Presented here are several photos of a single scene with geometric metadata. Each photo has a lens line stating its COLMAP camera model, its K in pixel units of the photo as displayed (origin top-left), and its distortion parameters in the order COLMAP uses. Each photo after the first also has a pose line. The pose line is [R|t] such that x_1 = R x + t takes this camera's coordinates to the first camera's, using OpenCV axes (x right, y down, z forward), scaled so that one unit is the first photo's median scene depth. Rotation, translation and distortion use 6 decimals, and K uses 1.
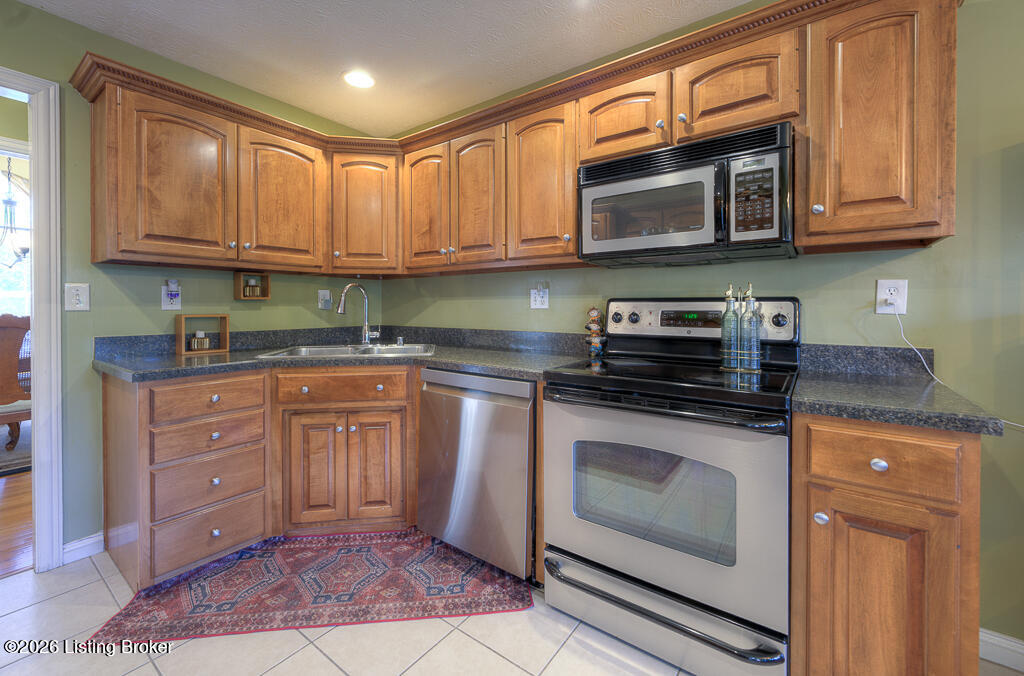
lens RADIAL K [[429.1, 0, 551.4], [0, 429.1, 305.4], [0, 0, 1]] dist [0.001211, 0.000198]
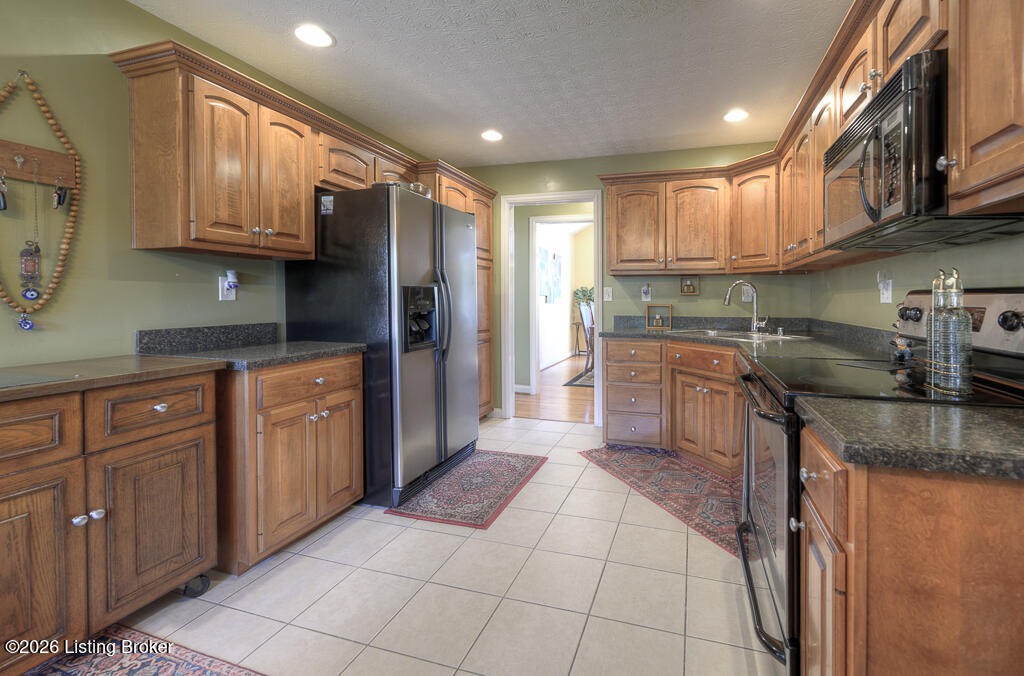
lens RADIAL K [[435.0, 0, 514.5], [0, 435.0, 301.7], [0, 0, 1]] dist [0.000559, 0.000167]
pose [[0.250891, 0.007439, -0.967987, 0.704900], [-0.003143, 0.999971, 0.006870, 0.001696], [0.968010, 0.001319, 0.250907, 0.081155]]
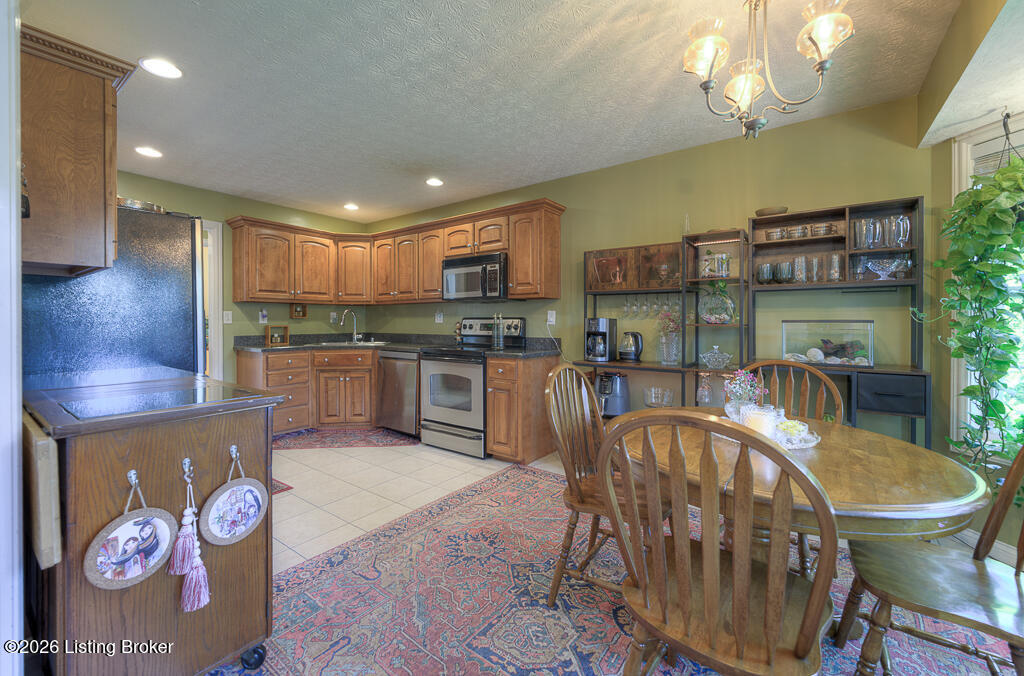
lens RADIAL K [[432.8, 0, 510.7], [0, 432.8, 320.8], [0, 0, 1]] dist [0.000690, 0.000351]
pose [[0.995930, -0.000796, -0.090126, 0.540234], [0.000881, 0.999999, 0.000899, -0.002986], [0.090125, -0.000974, 0.995930, -1.069066]]
